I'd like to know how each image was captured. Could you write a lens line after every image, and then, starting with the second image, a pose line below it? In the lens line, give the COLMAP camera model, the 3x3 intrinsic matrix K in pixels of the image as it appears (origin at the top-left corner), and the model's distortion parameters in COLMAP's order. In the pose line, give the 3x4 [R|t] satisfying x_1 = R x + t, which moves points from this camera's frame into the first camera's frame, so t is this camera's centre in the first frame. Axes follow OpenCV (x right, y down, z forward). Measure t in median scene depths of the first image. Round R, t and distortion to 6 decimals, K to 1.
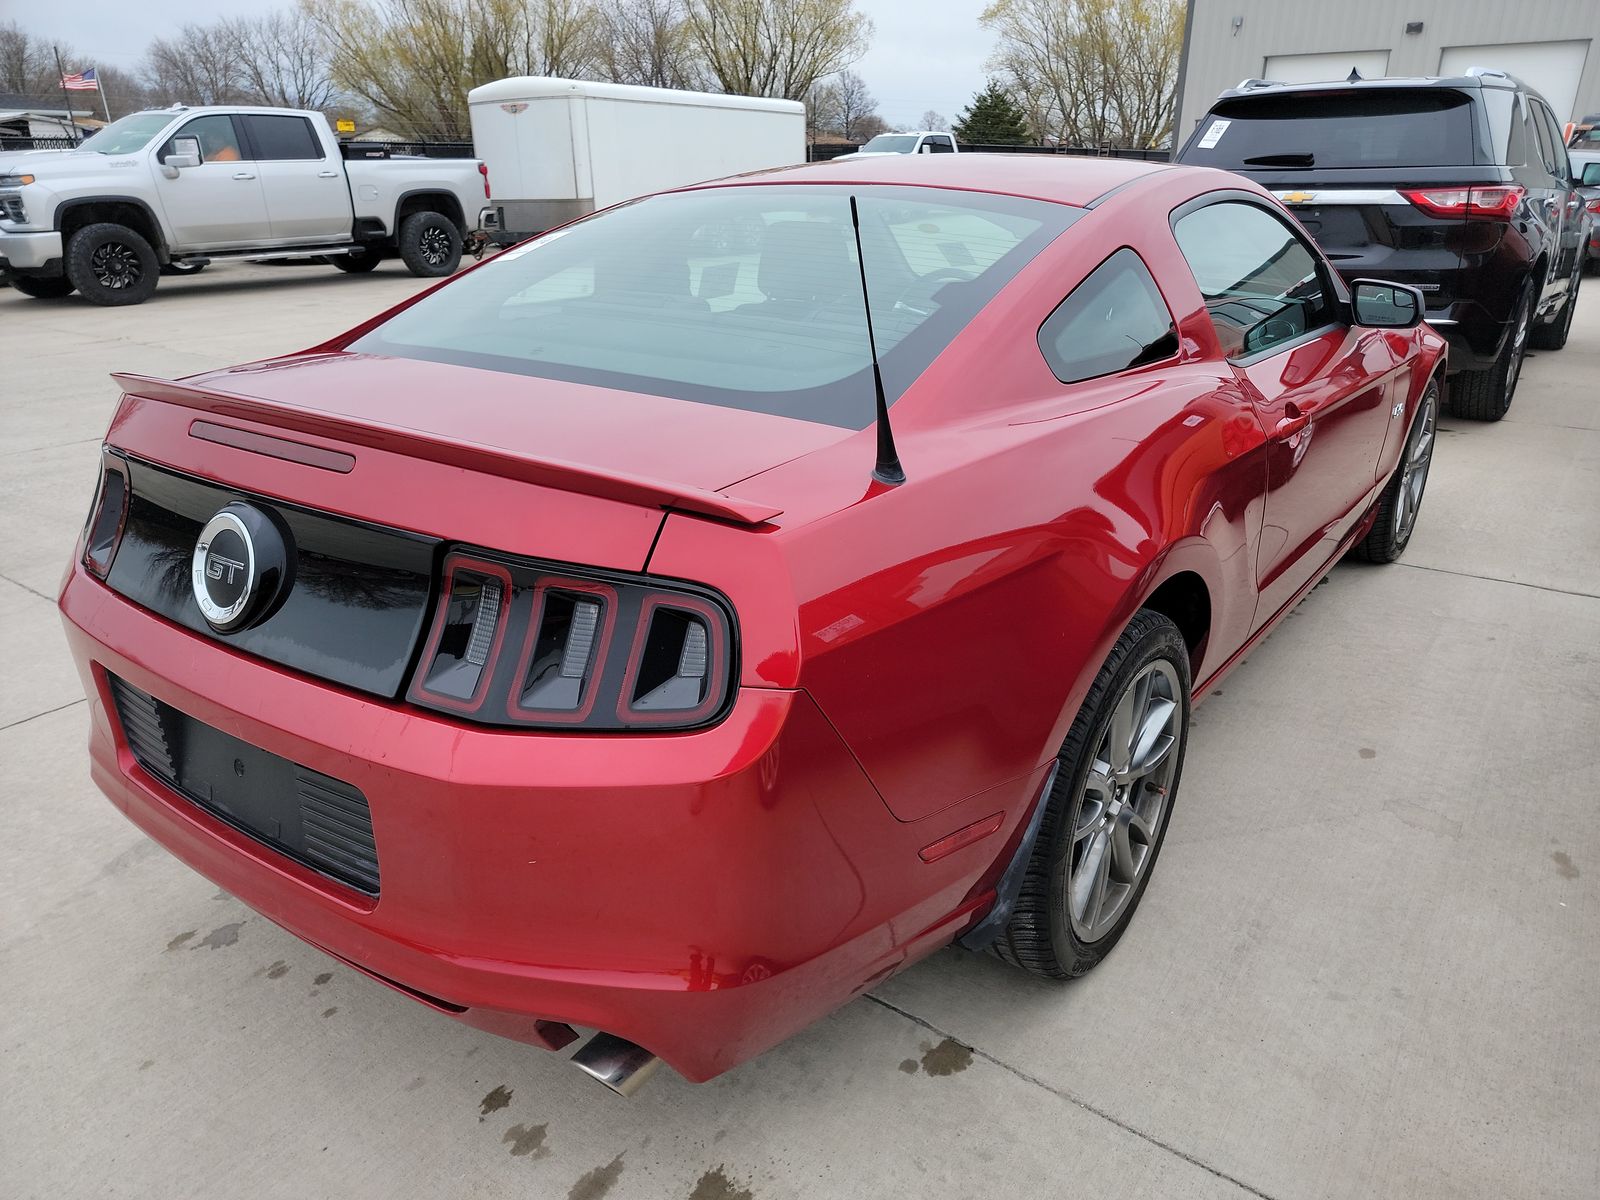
lens RADIAL K [[1114.4, 0, 803.7], [0, 1114.4, 597.6], [0, 0, 1]] dist [0.088211, -0.070769]
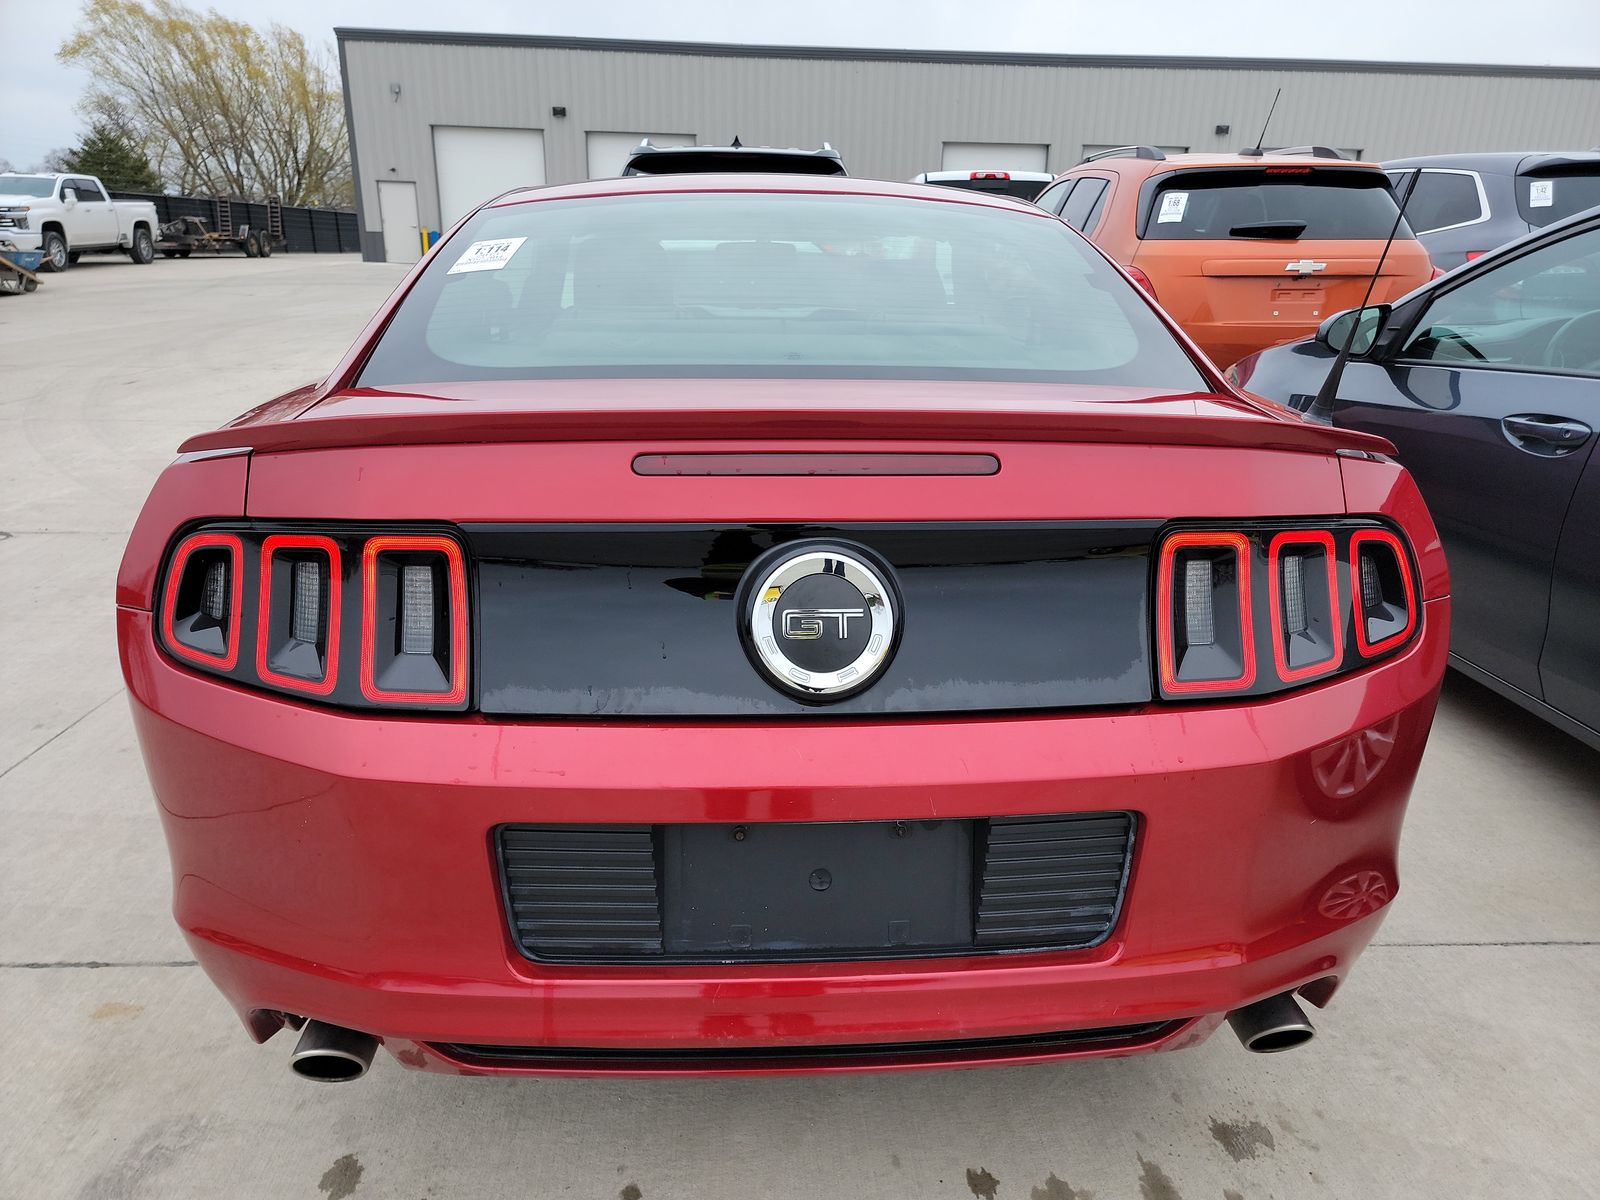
lens RADIAL K [[1114.4, 0, 803.7], [0, 1114.4, 597.6], [0, 0, 1]] dist [0.088211, -0.070769]
pose [[0.773029, -0.181088, 0.607974, -0.246236], [0.210735, 0.977269, 0.023138, -0.015834], [-0.598344, 0.110235, 0.793620, 0.097513]]
